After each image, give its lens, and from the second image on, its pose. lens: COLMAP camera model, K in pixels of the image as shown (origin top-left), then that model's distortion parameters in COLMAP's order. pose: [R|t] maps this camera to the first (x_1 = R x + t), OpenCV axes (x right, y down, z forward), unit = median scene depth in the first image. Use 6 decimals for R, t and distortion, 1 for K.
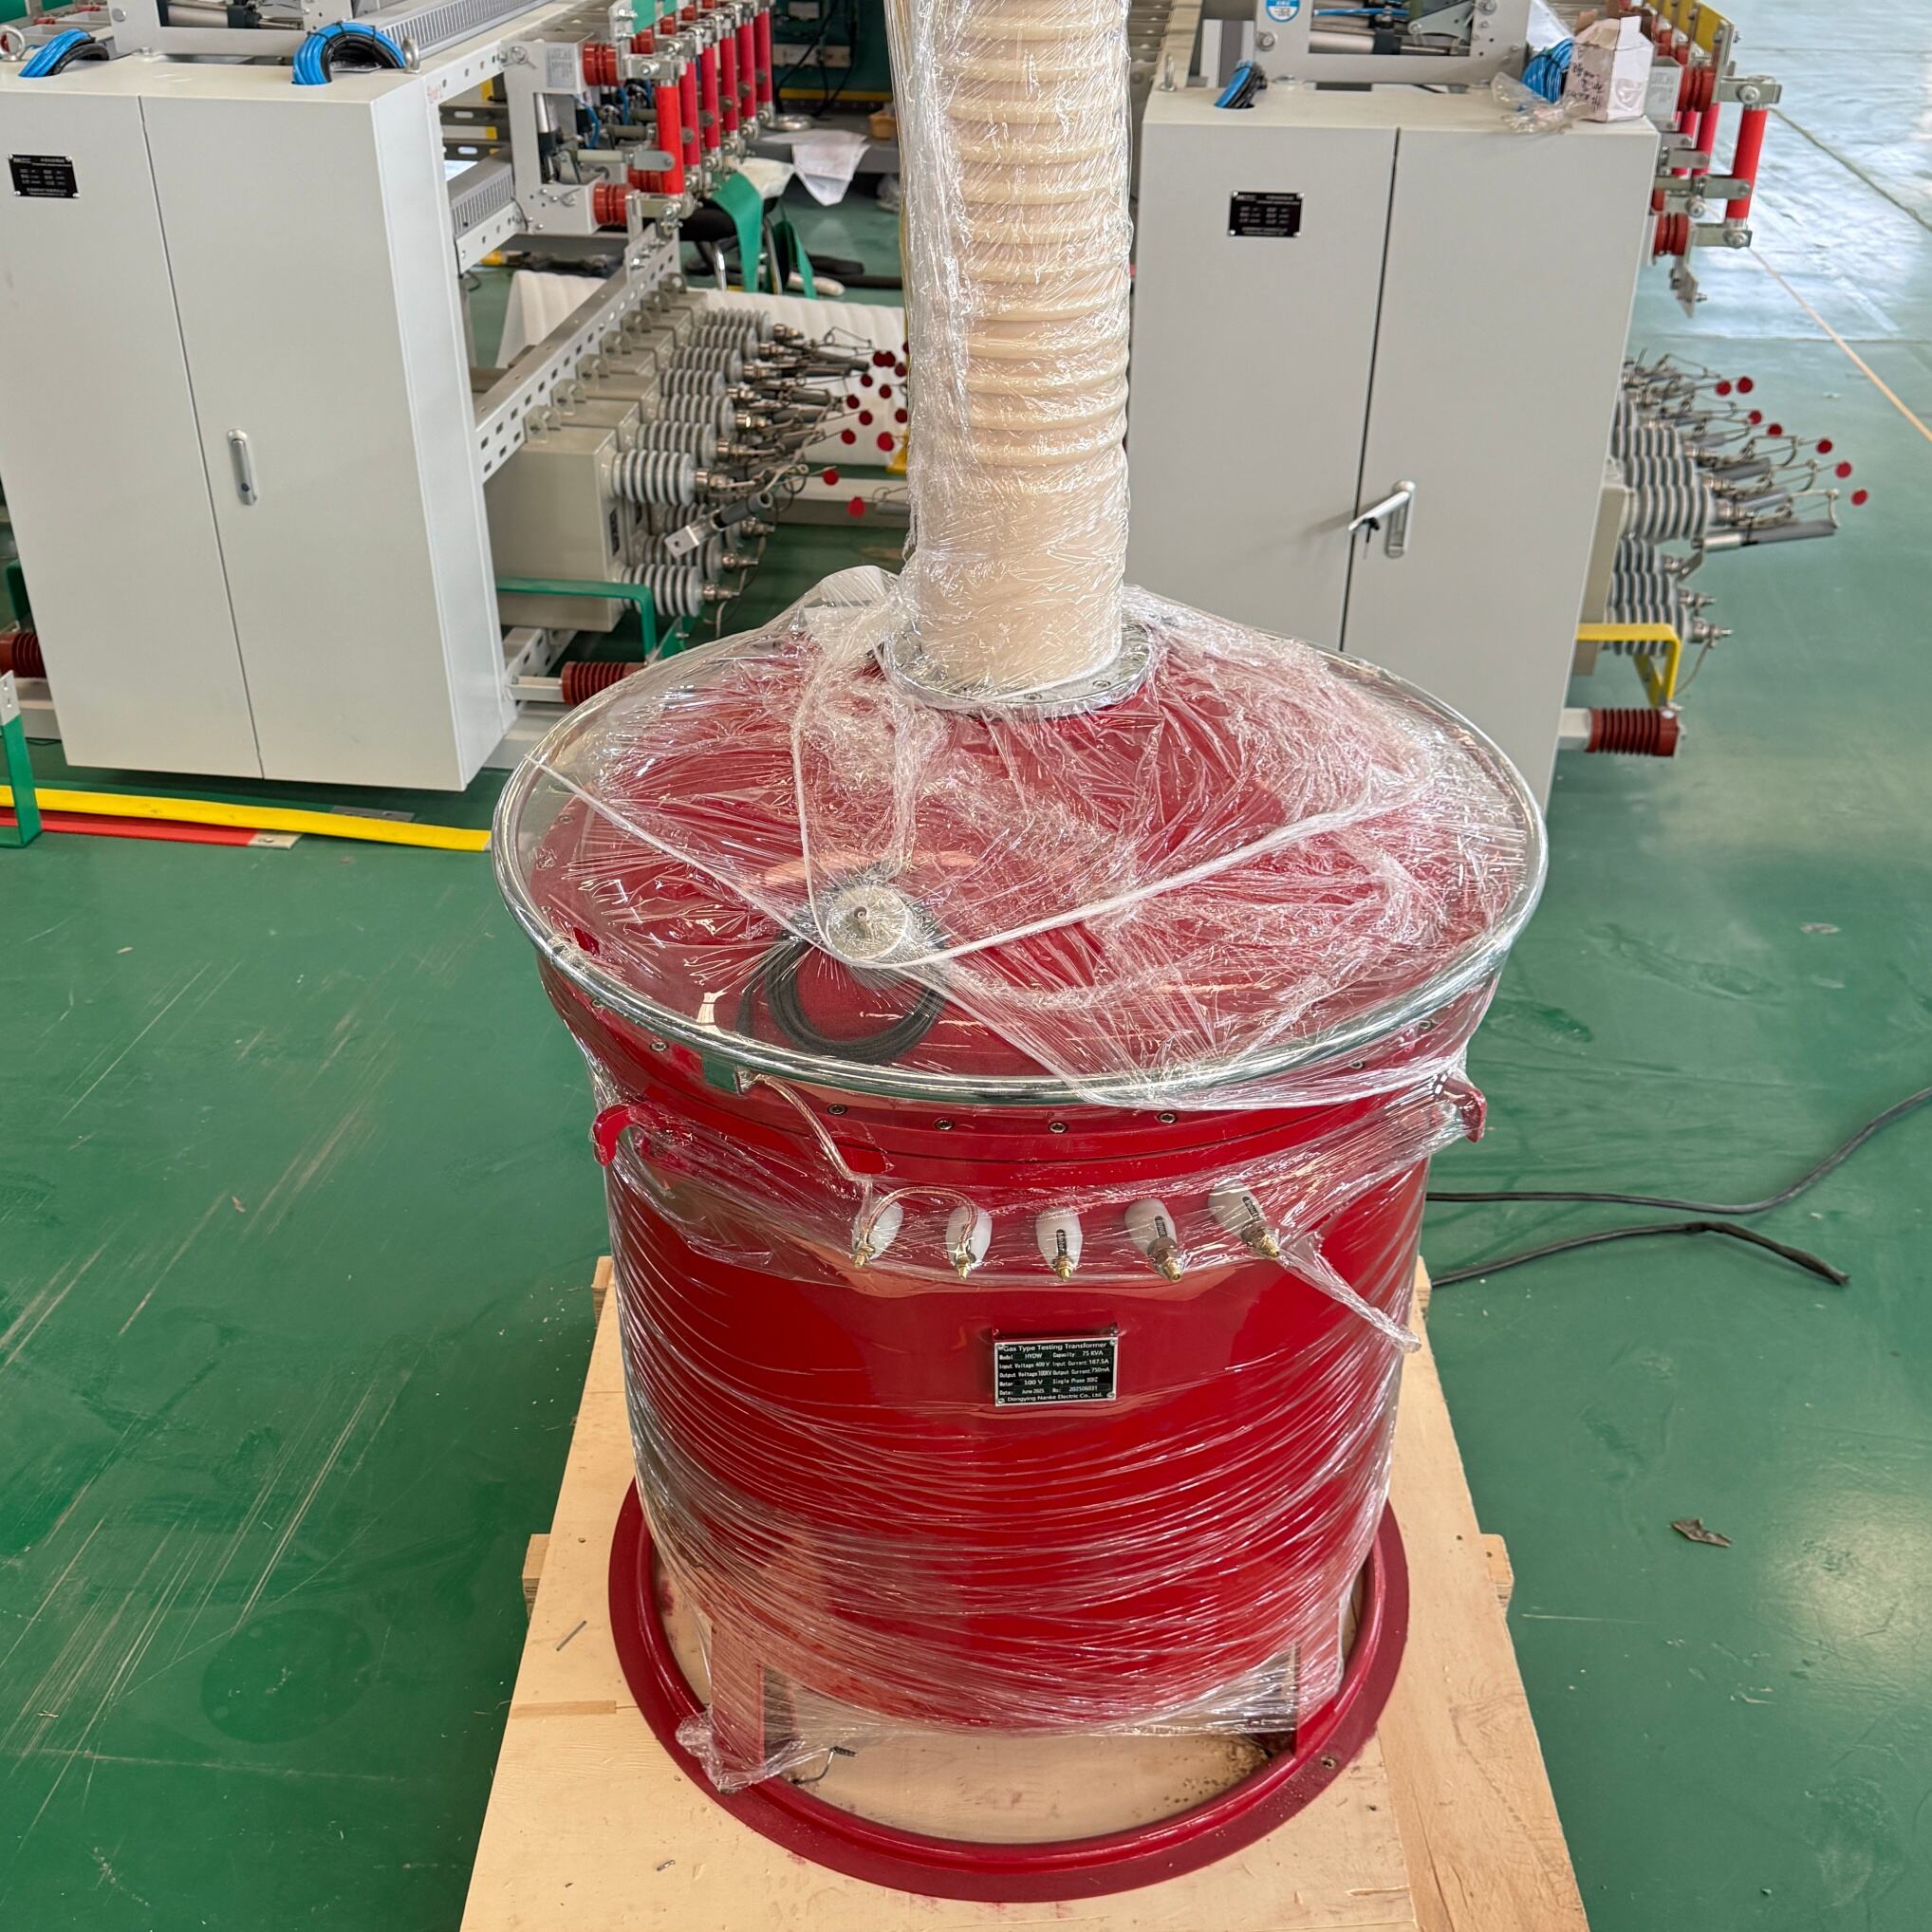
lens RADIAL K [[2022.0, 0, 969.7], [0, 2022.0, 933.7], [0, 0, 1]] dist [0.182276, -0.430402]
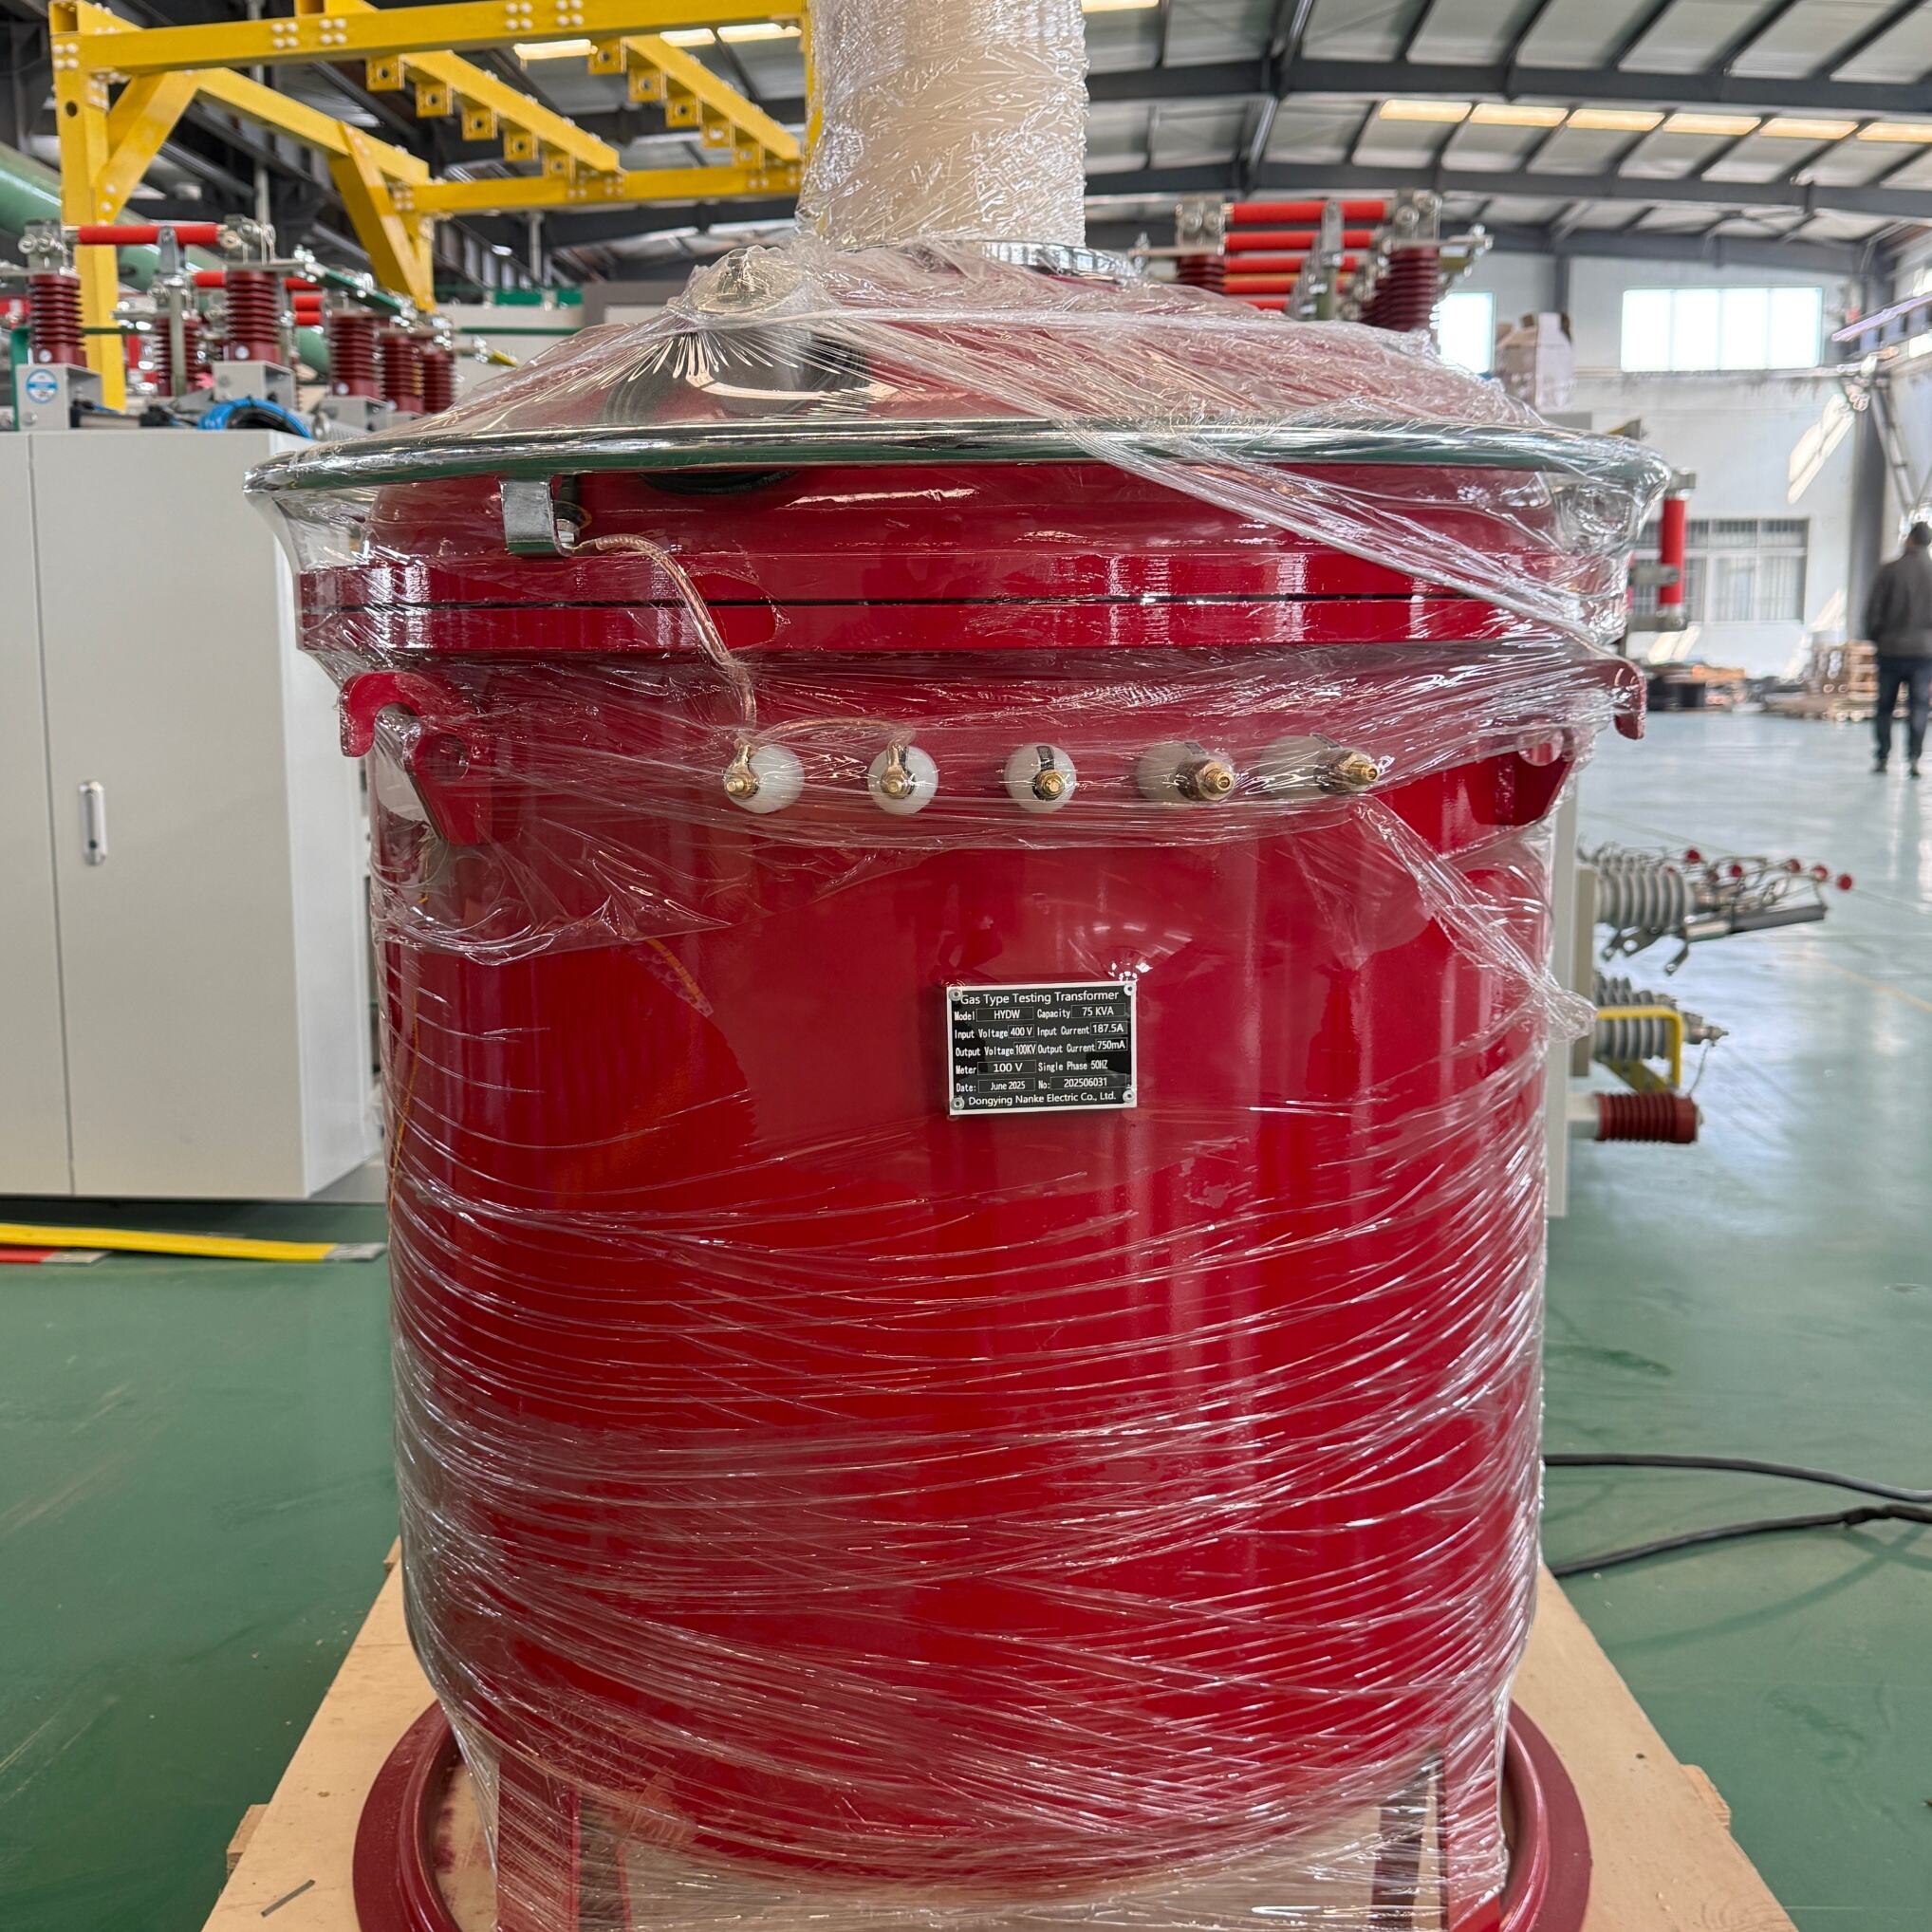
lens RADIAL K [[2024.6, 0, 966.0], [0, 2024.6, 966.0], [0, 0, 1]] dist [0.187834, -0.363562]
pose [[0.999290, -0.014018, 0.034964, -0.002506], [0.026315, 0.923923, -0.381672, 0.266018], [-0.026953, 0.382321, 0.923636, 0.241831]]
